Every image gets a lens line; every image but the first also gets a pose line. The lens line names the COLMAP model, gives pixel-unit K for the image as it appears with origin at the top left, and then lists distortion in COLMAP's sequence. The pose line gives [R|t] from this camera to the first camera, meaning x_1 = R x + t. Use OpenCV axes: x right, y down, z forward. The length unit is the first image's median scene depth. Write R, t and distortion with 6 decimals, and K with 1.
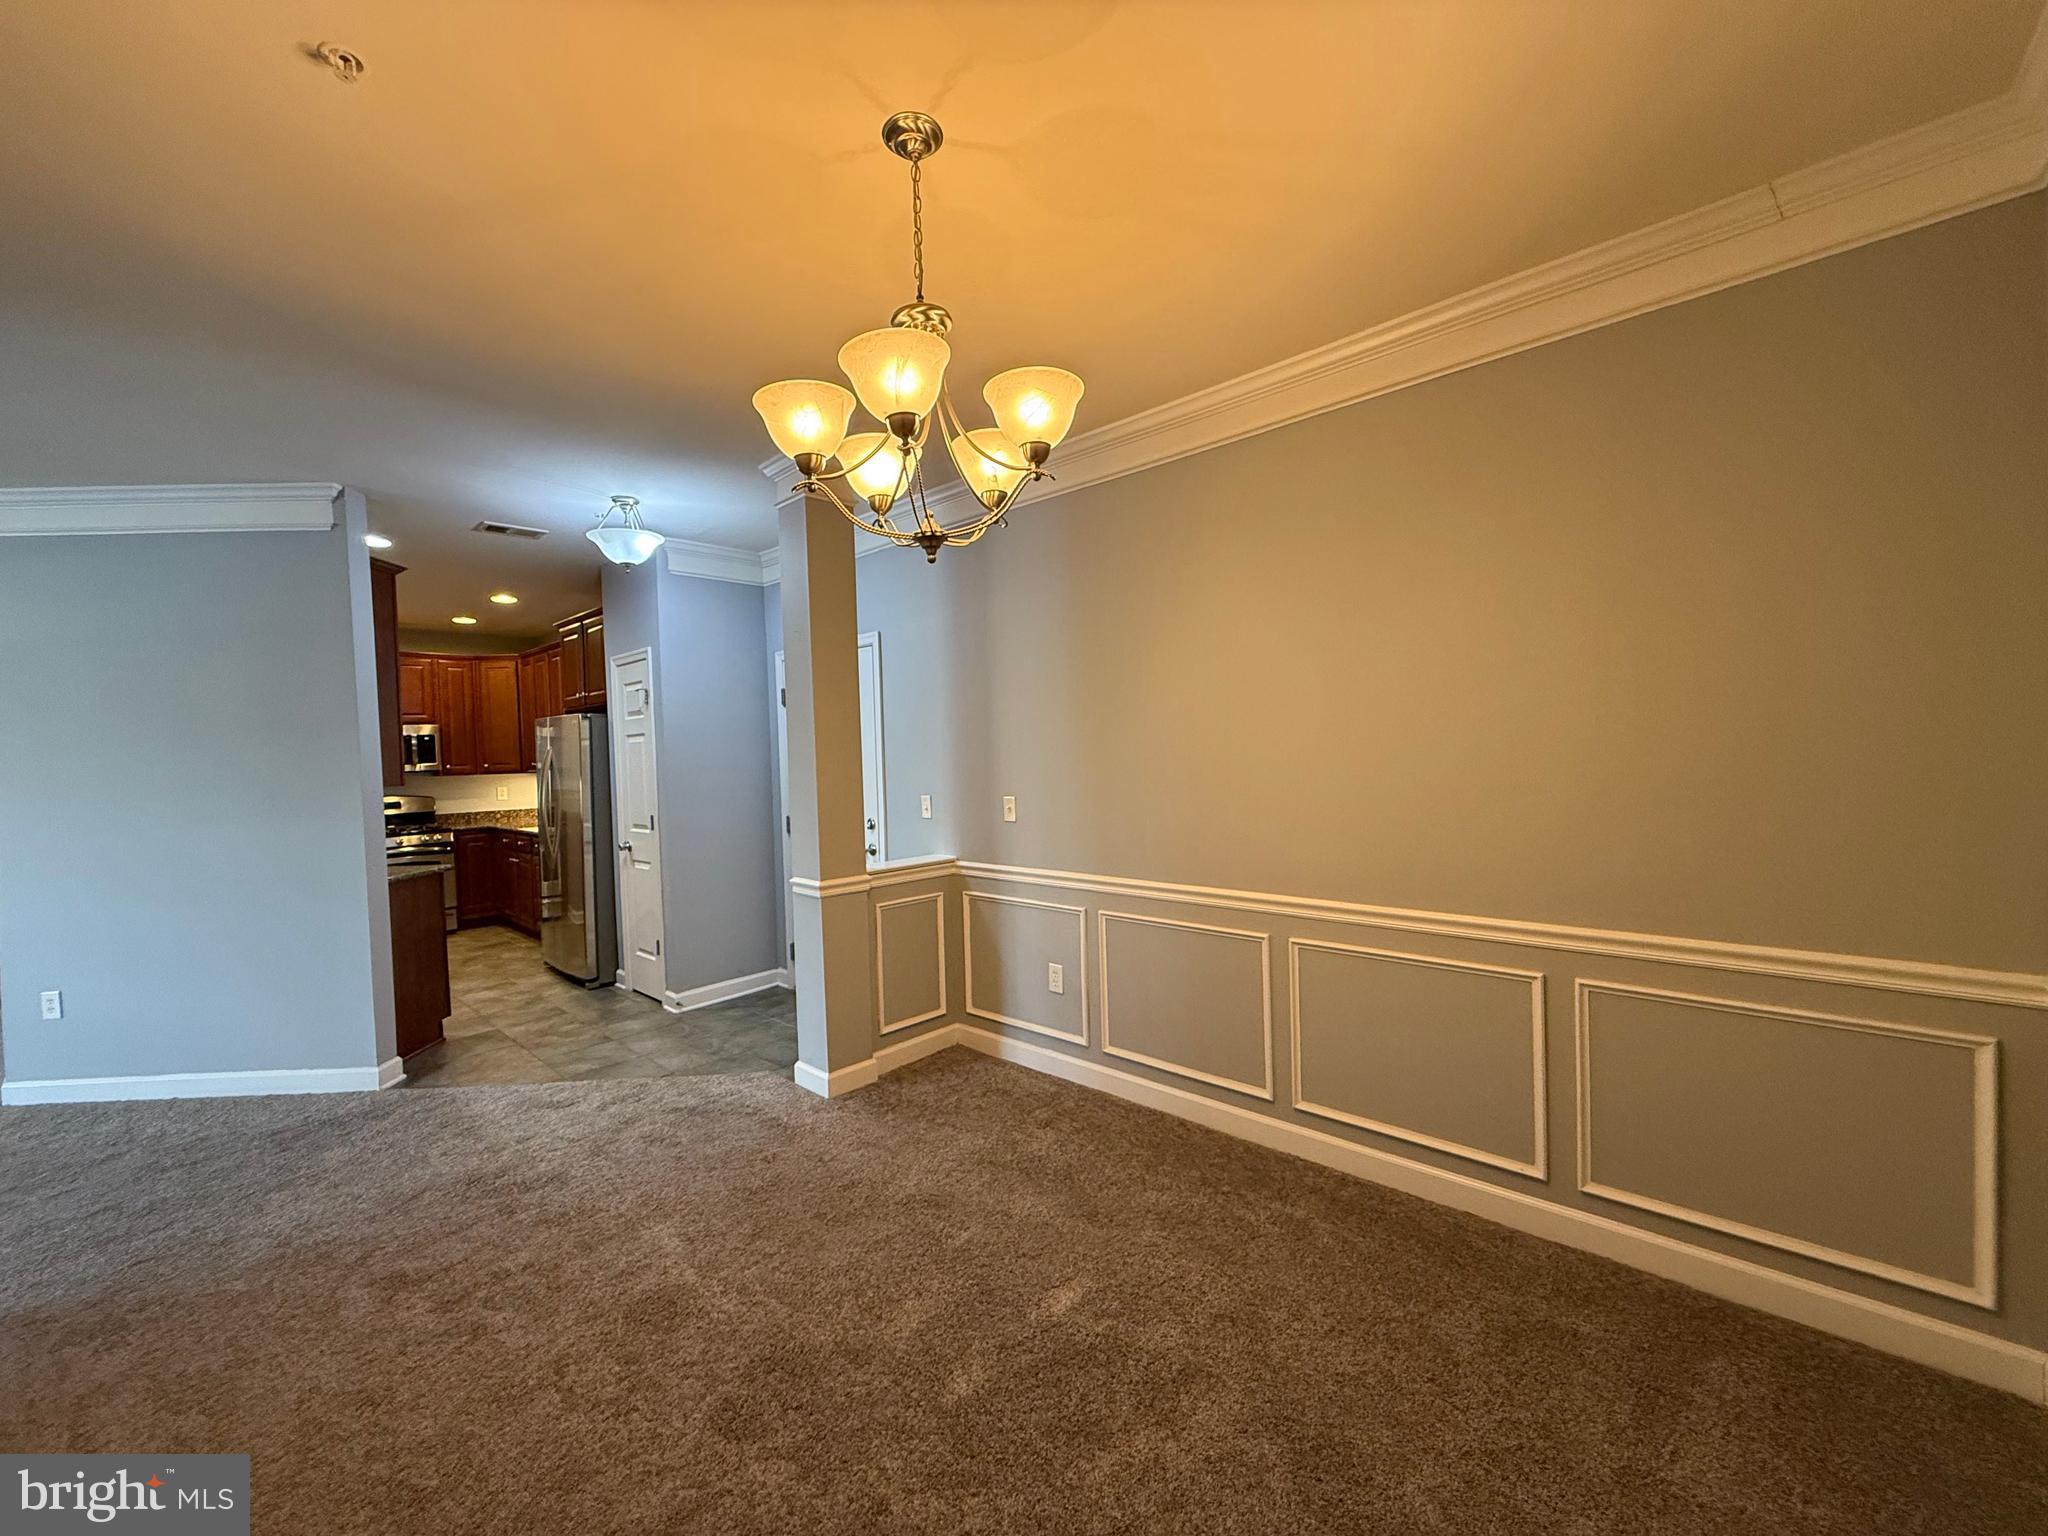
lens RADIAL K [[815.4, 0, 1019.0], [0, 815.4, 773.9], [0, 0, 1]] dist [-0.002764, 0.000125]
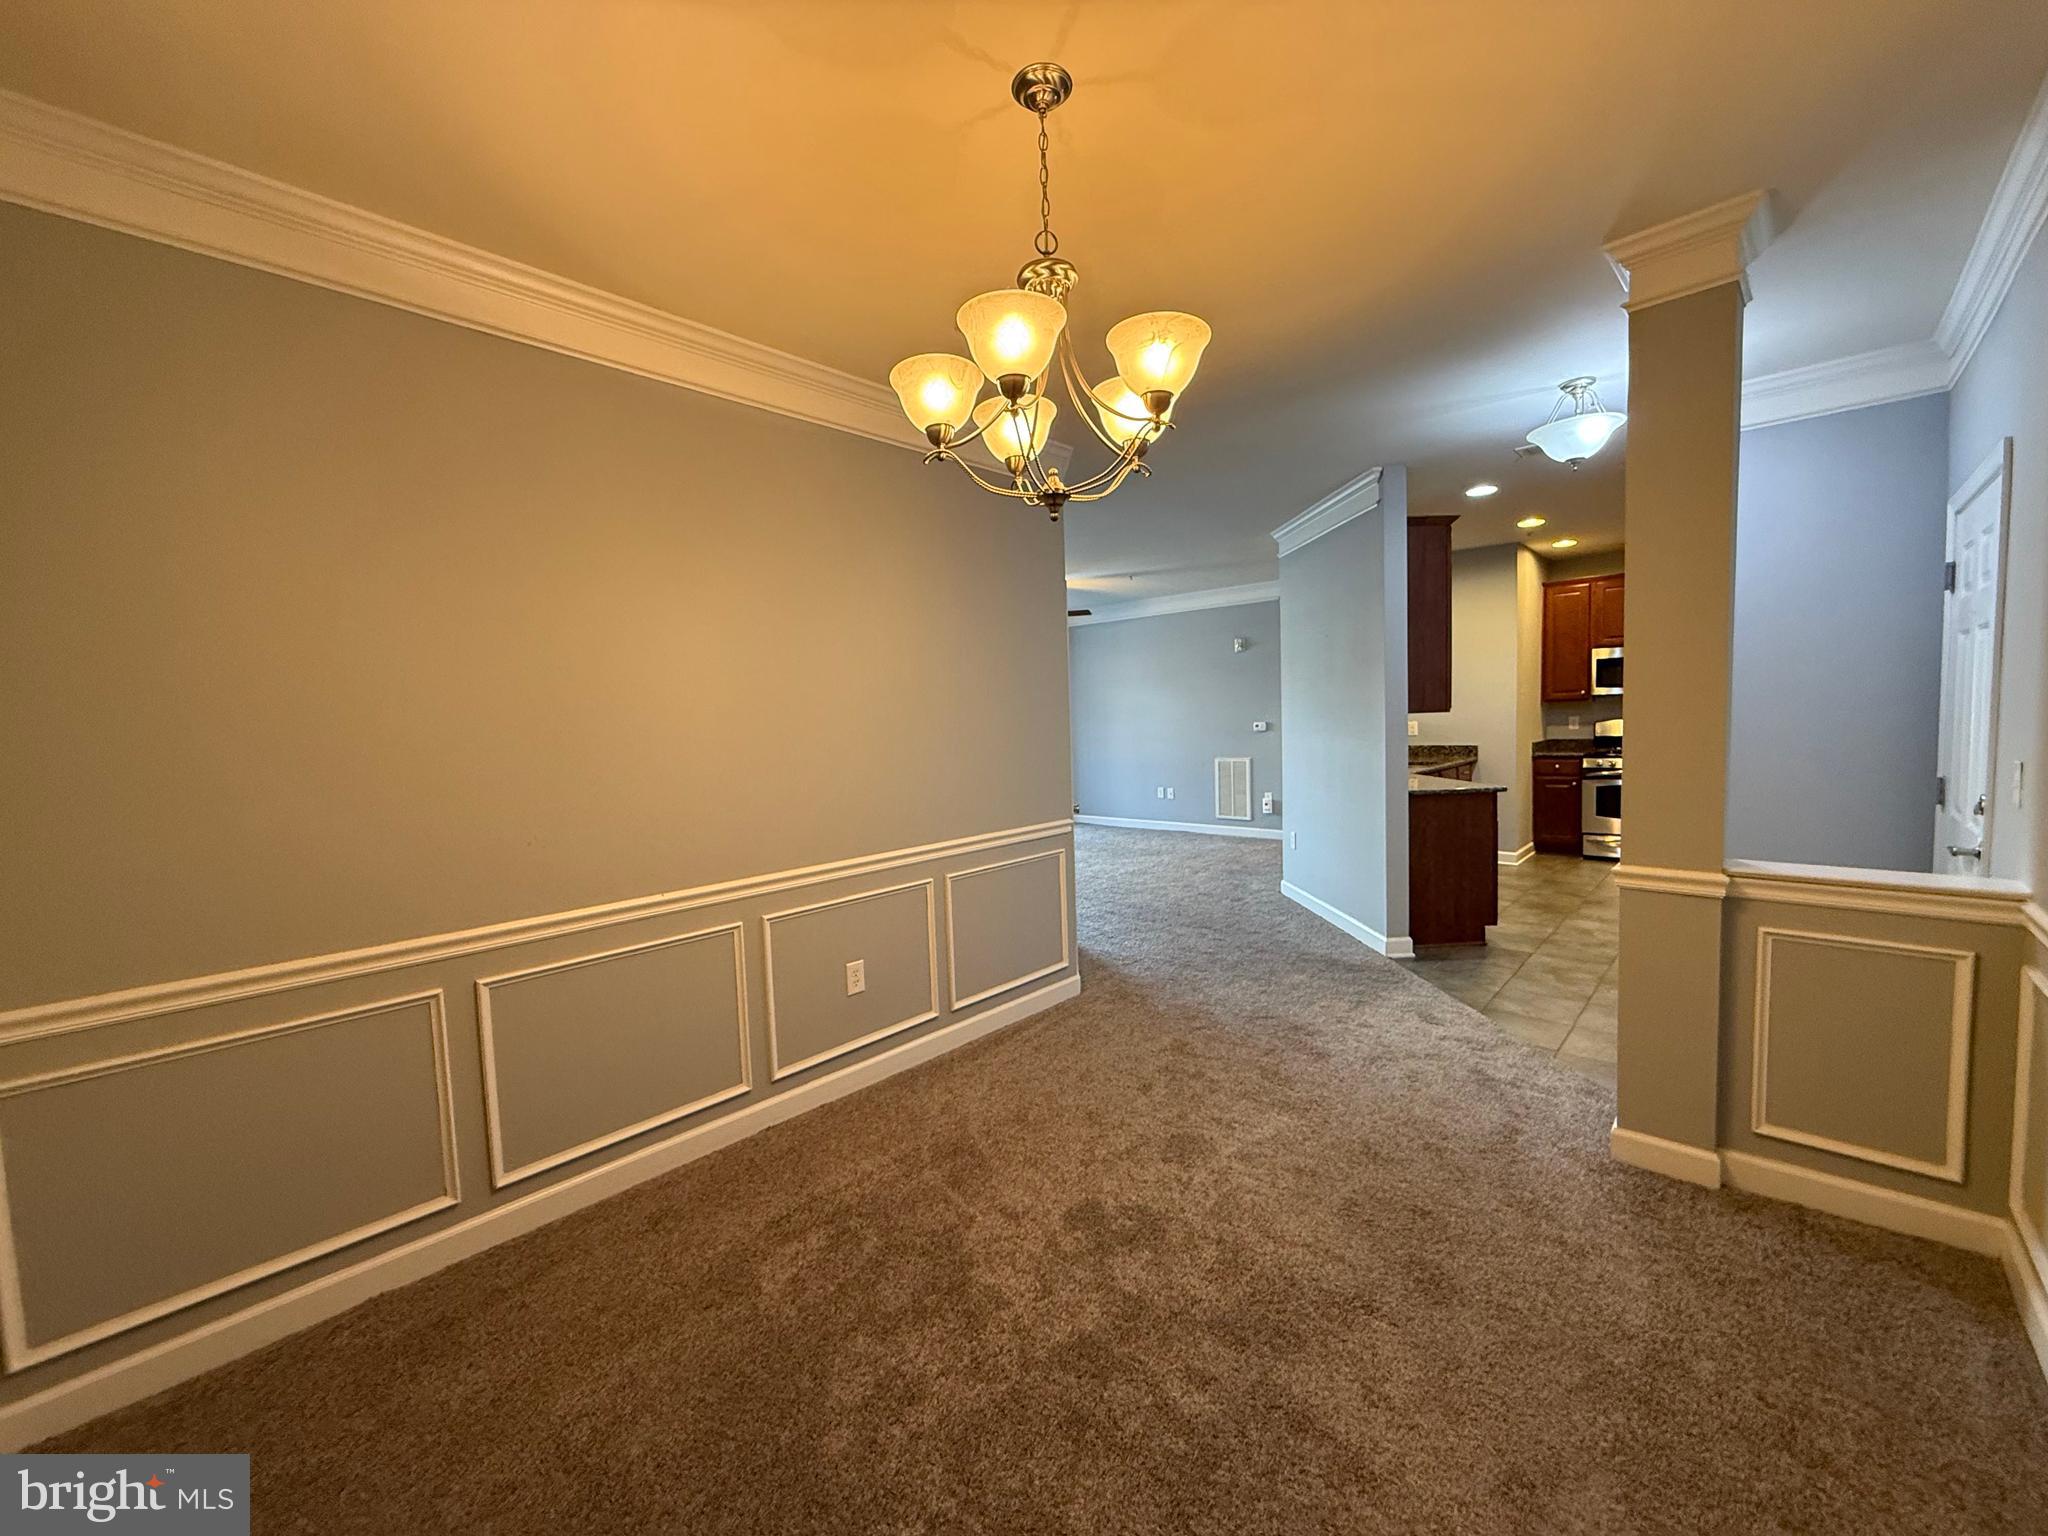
lens RADIAL K [[815.4, 0, 1015.7], [0, 815.4, 773.5], [0, 0, 1]] dist [-0.002764, 0.000125]
pose [[0.000252, 0.102923, -0.994689, 0.420975], [0.005389, 0.994675, 0.102923, -0.021745], [0.999985, -0.005387, -0.000304, 0.428477]]
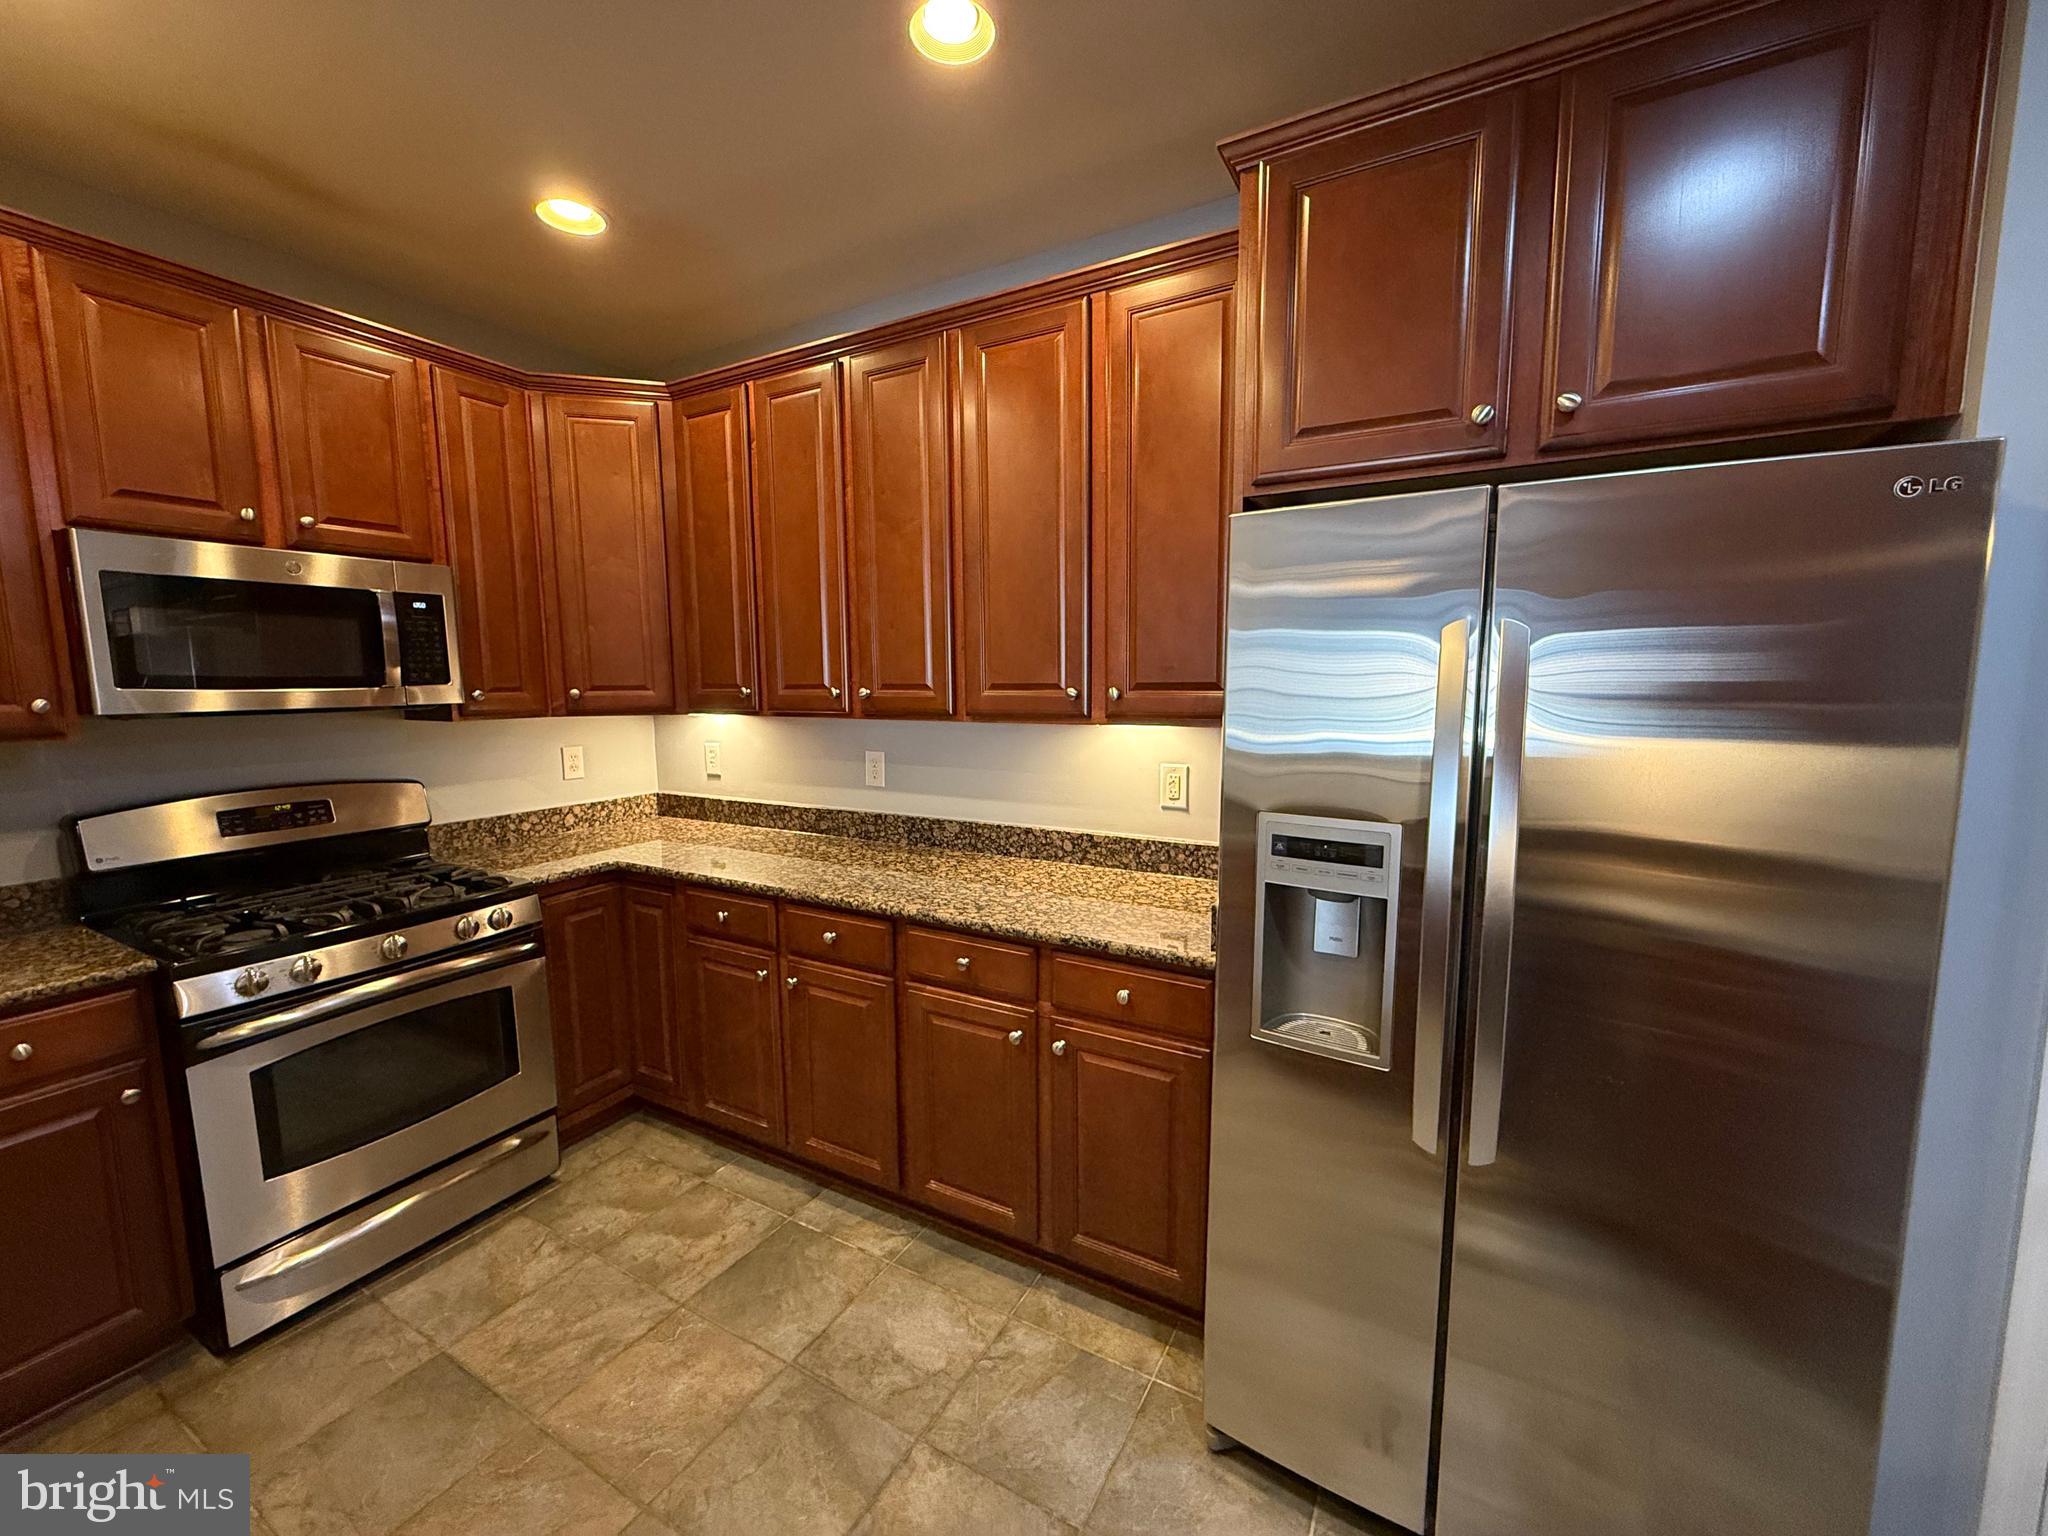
lens RADIAL K [[815.4, 0, 1023.1], [0, 815.4, 774.4], [0, 0, 1]] dist [-0.002764, 0.000125]
pose [[0.970572, -0.007402, 0.240696, -1.095851], [-0.012946, 0.996478, 0.082845, -0.013114], [-0.240462, -0.083523, 0.967058, 1.196522]]
